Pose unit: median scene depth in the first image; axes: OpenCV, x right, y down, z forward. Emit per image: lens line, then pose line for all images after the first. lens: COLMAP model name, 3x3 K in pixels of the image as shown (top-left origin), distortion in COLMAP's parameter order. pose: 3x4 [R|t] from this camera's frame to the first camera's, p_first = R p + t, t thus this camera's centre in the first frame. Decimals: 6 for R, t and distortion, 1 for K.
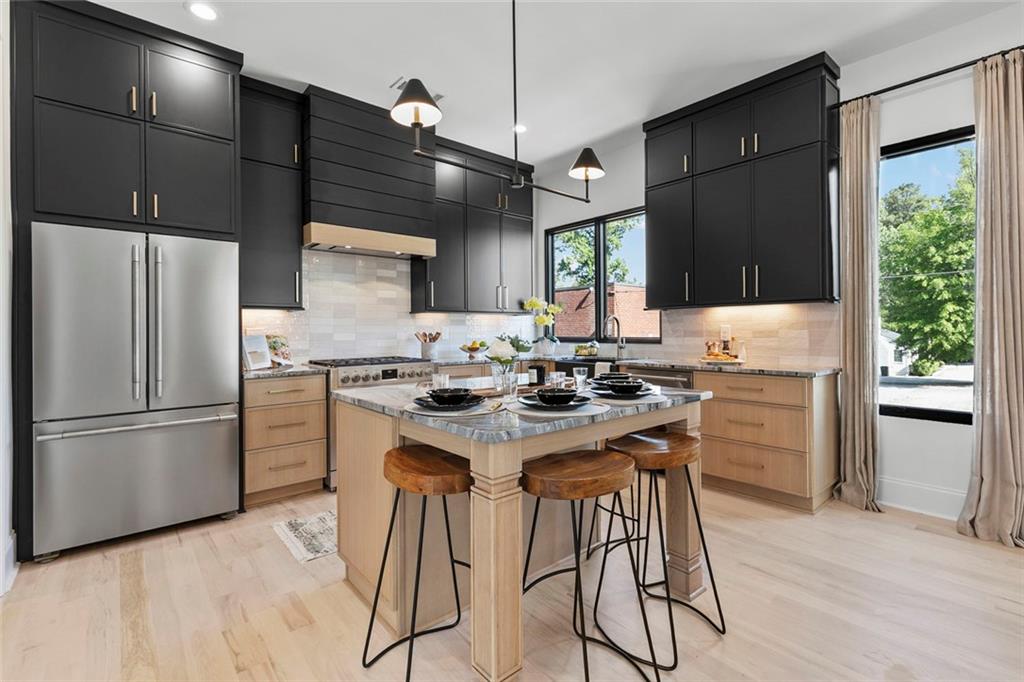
lens RADIAL K [[460.2, 0, 513.1], [0, 460.2, 332.3], [0, 0, 1]] dist [0.013320, 0.000042]
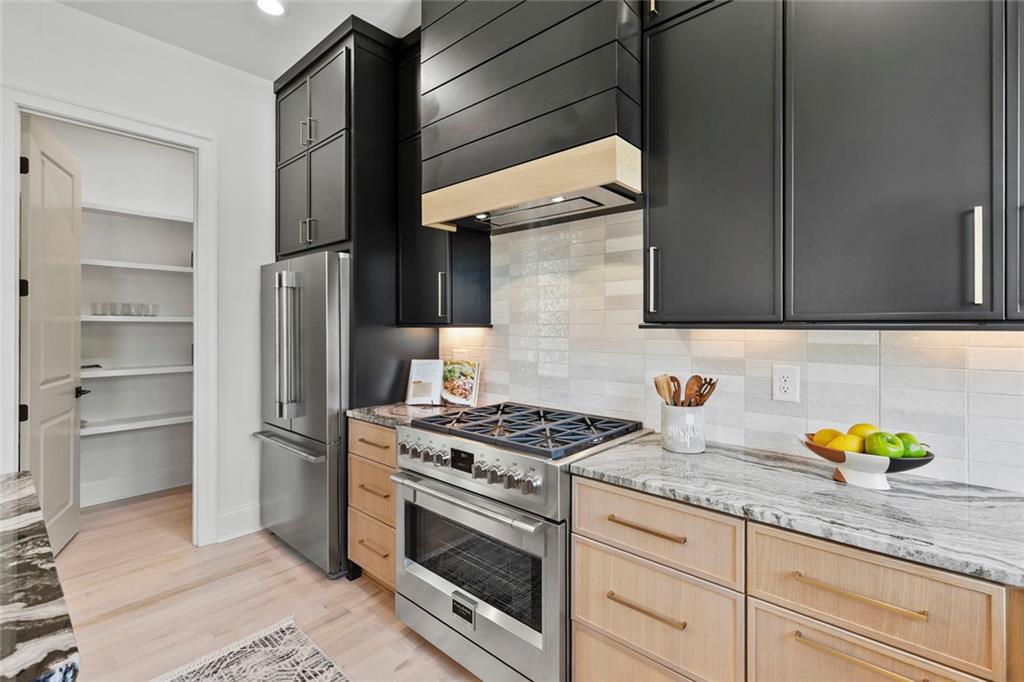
lens RADIAL K [[460.2, 0, 513.1], [0, 460.2, 332.3], [0, 0, 1]] dist [0.013320, 0.000042]
pose [[0.143637, 0.014504, -0.989524, 0.218501], [-0.006873, 0.999883, 0.013658, -0.050457], [0.989607, 0.004840, 0.143720, 0.974093]]
